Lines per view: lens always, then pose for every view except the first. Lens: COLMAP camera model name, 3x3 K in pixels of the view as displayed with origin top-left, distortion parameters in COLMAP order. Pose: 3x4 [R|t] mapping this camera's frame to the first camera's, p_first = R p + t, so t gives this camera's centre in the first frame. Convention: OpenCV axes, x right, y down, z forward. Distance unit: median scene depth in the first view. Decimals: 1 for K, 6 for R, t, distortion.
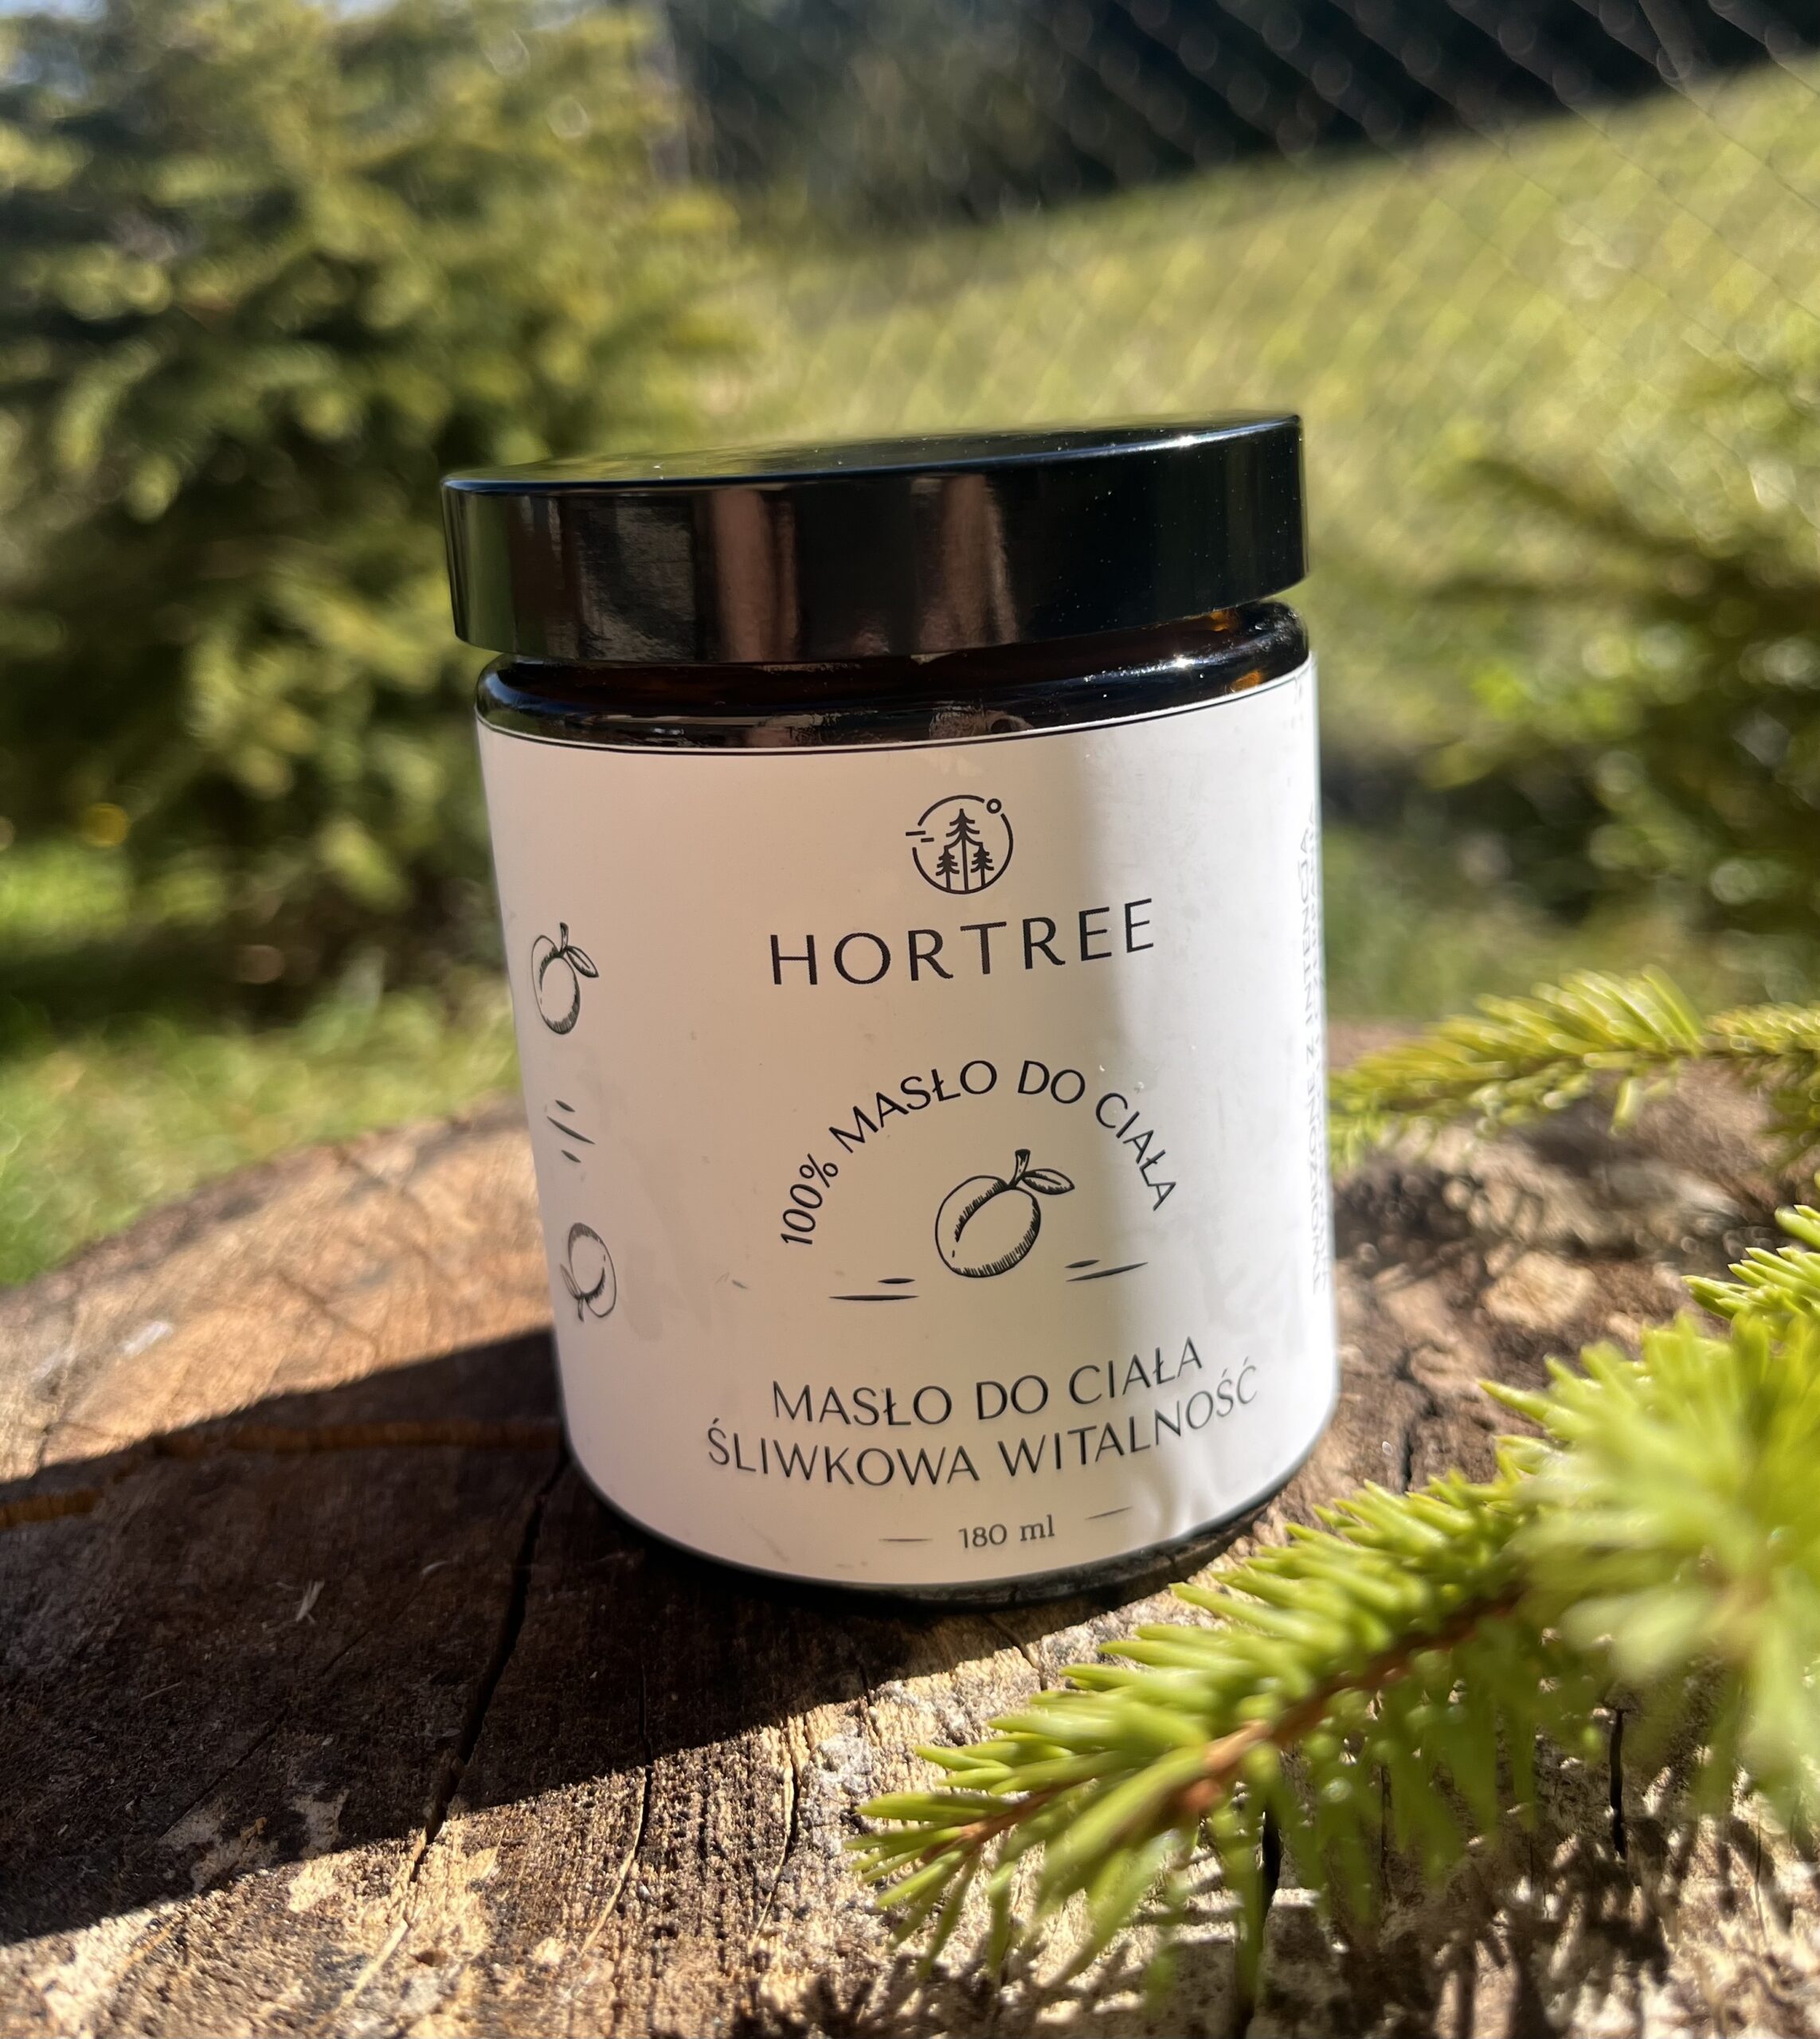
lens RADIAL K [[1758.6, 0, 910.0], [0, 1758.6, 1019.5], [0, 0, 1]] dist [0.167653, -0.225881]
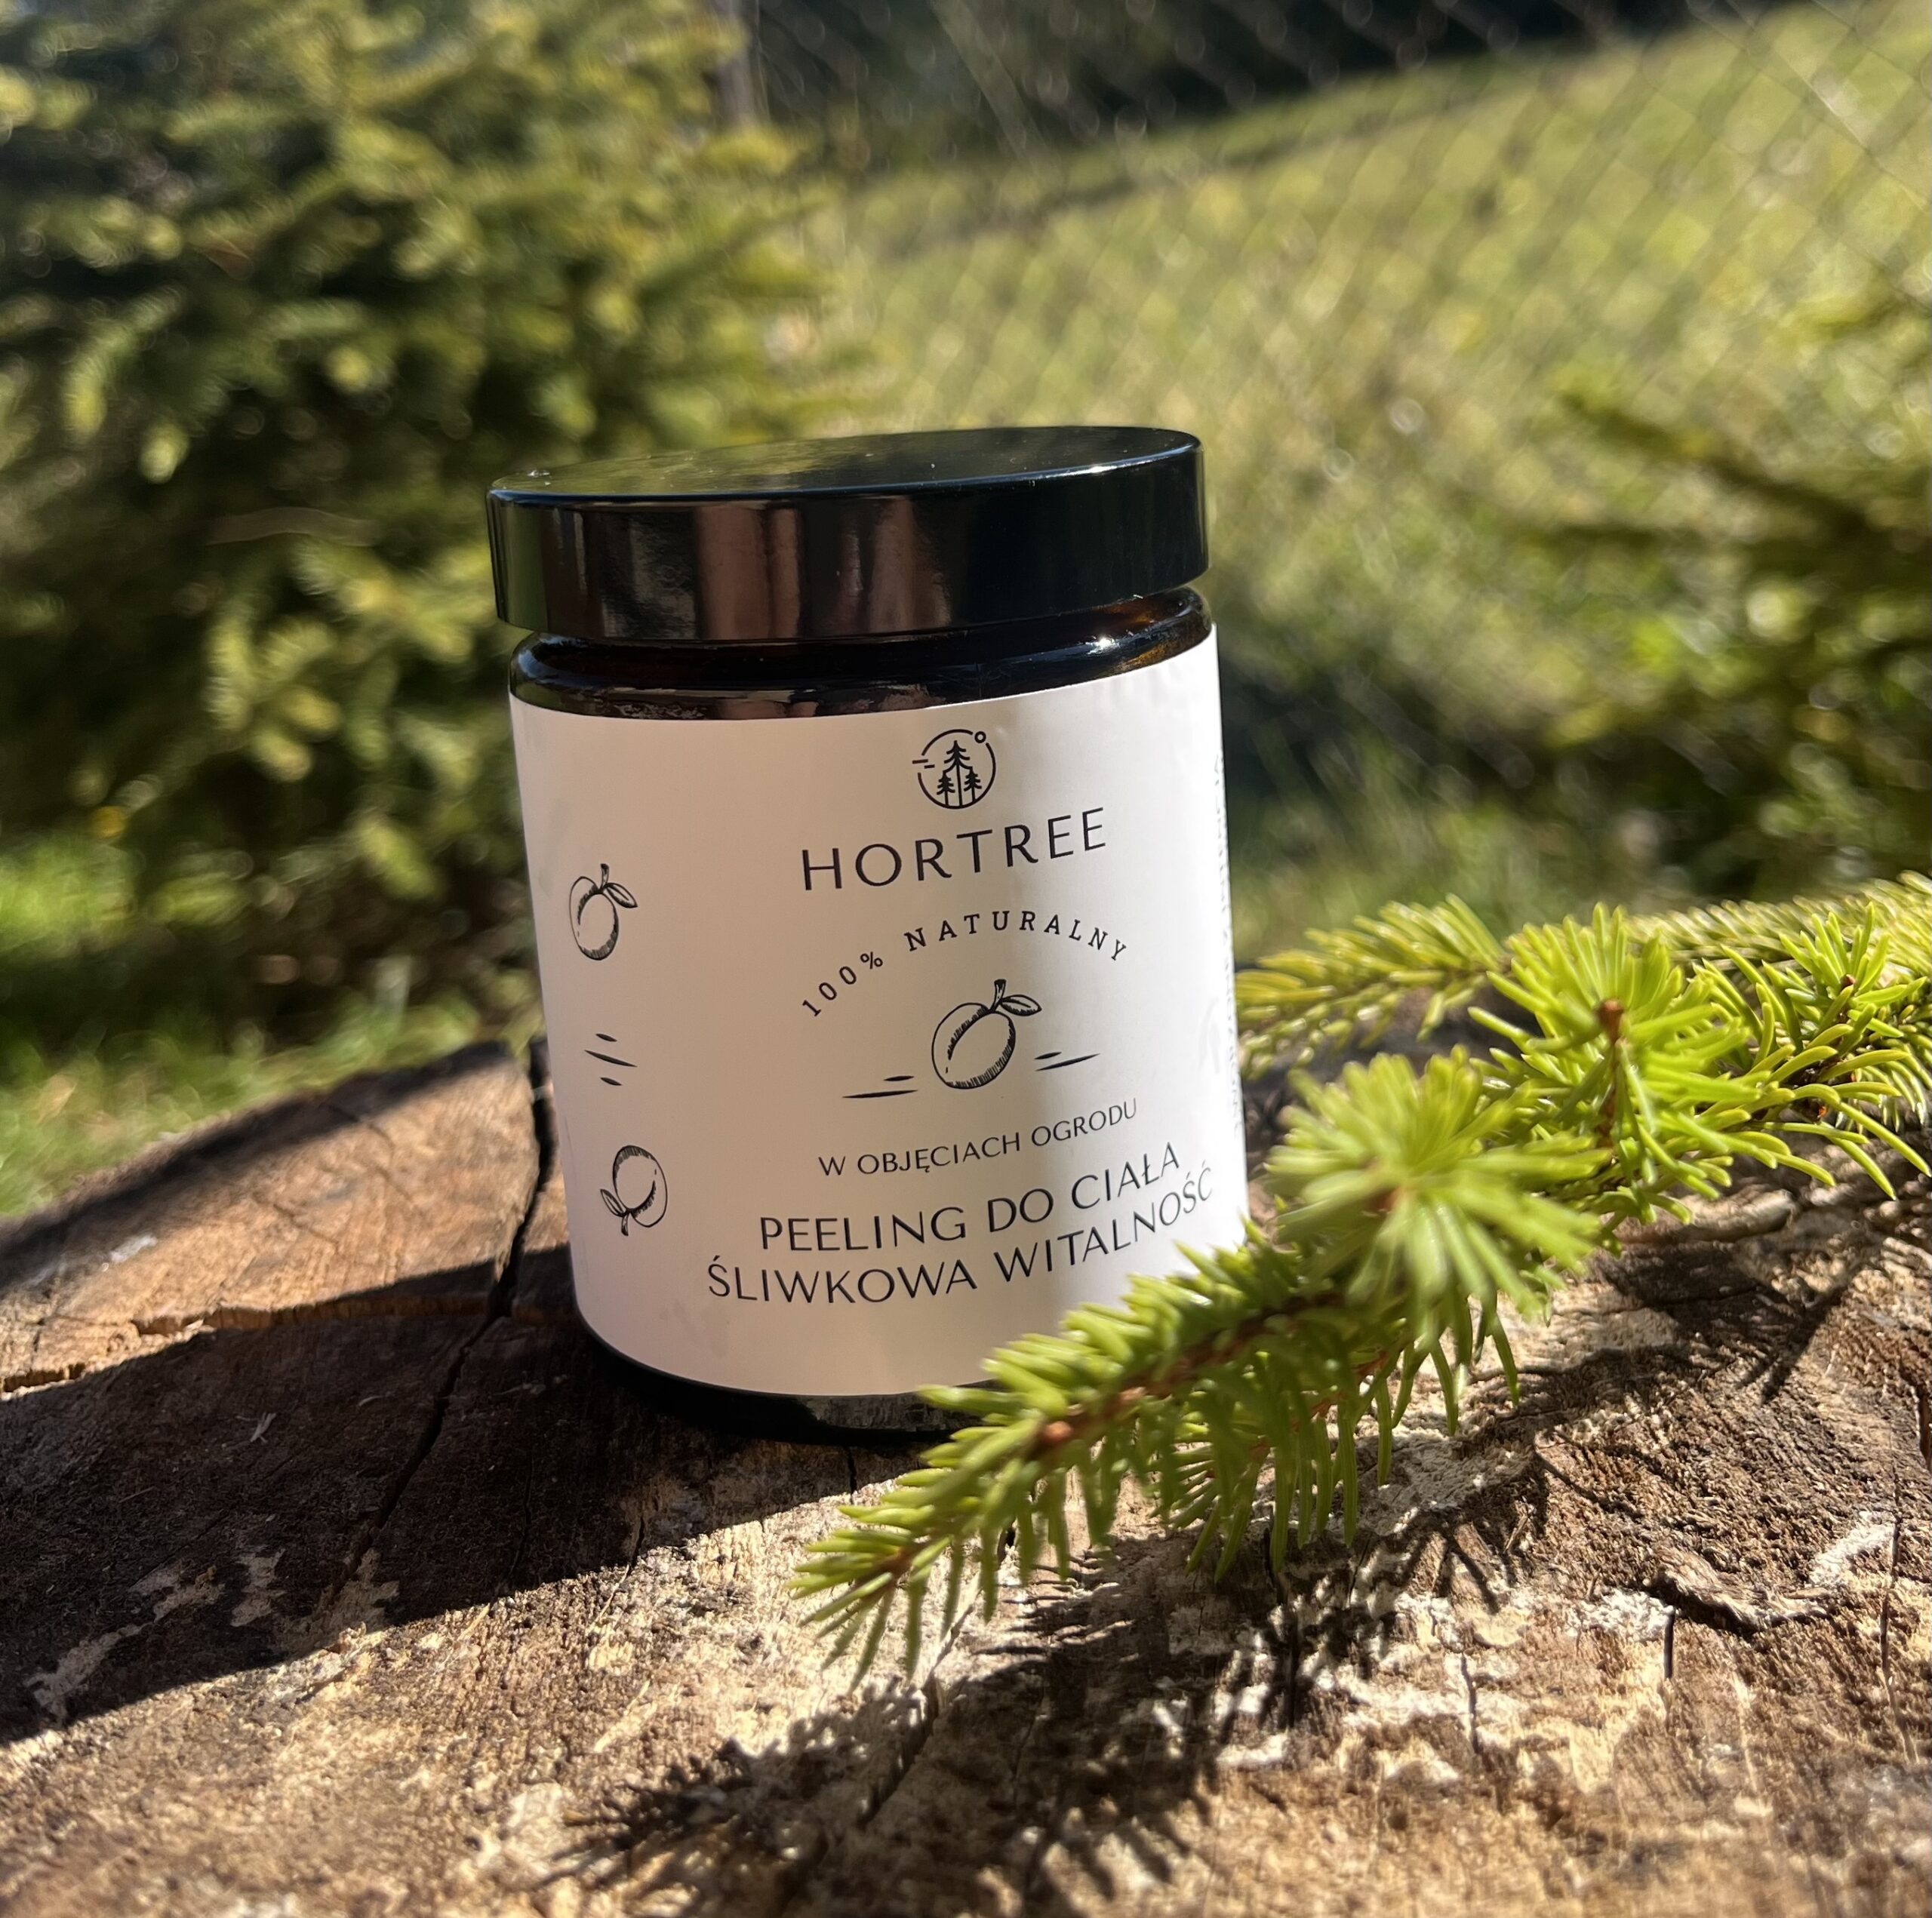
lens RADIAL K [[2170.6, 0, 1023.0], [0, 2170.6, 930.7], [0, 0, 1]] dist [0.292073, -0.413155]
pose [[0.999425, -0.009552, -0.032524, 0.174736], [0.007627, 0.998239, -0.058820, 0.066935], [0.033029, 0.058538, 0.997739, -0.386090]]
